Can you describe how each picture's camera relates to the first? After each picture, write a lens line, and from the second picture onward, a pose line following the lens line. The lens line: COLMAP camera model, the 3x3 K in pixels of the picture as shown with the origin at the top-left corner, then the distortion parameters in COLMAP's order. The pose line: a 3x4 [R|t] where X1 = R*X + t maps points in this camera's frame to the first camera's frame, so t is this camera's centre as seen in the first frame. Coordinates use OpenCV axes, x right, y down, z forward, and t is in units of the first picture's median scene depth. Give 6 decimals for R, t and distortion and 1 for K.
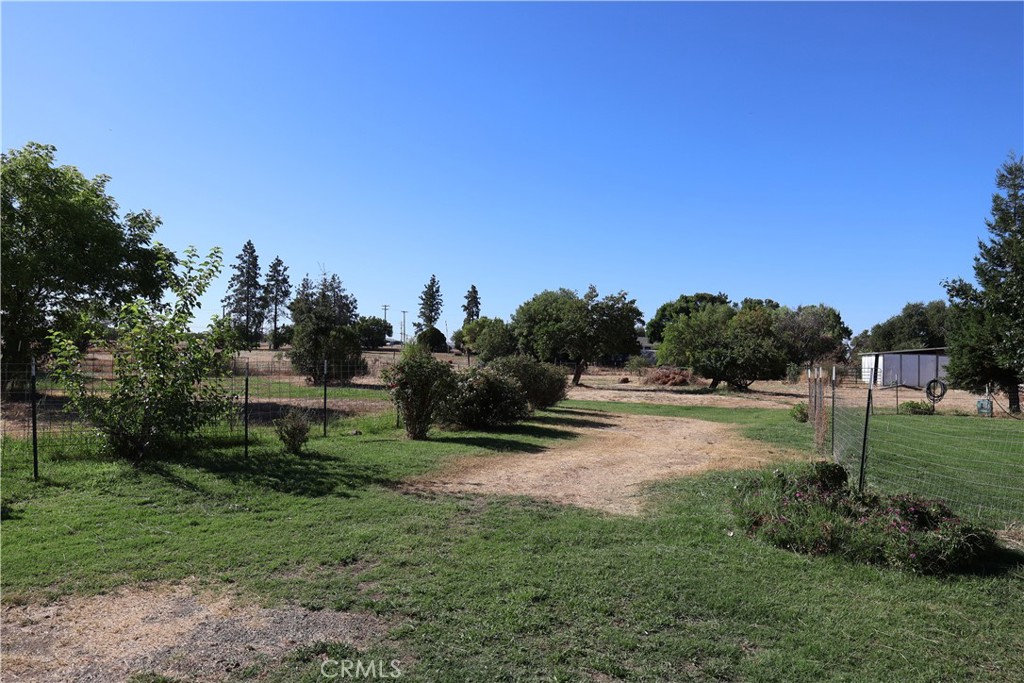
lens RADIAL K [[660.0, 0, 509.6], [0, 660.0, 340.6], [0, 0, 1]] dist [-0.003598, 0.003268]
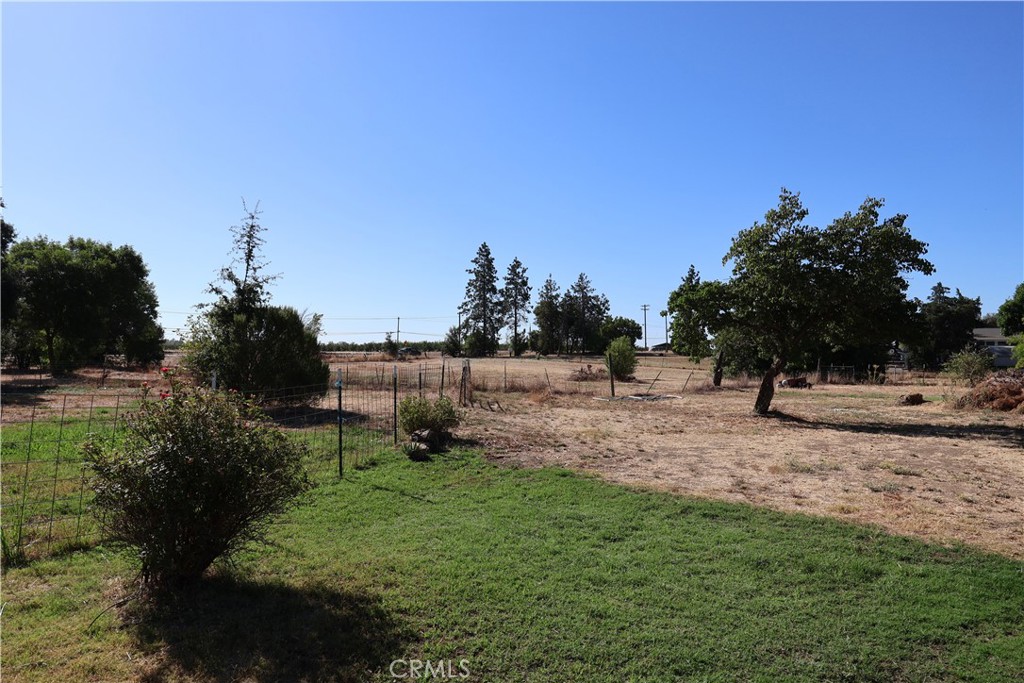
lens RADIAL K [[660.0, 0, 509.6], [0, 660.0, 340.6], [0, 0, 1]] dist [-0.003598, 0.003268]
pose [[0.900821, -0.032978, -0.432936, 0.044973], [0.028526, 0.999452, -0.016777, 0.005967], [0.433252, 0.002763, 0.901269, 0.159217]]
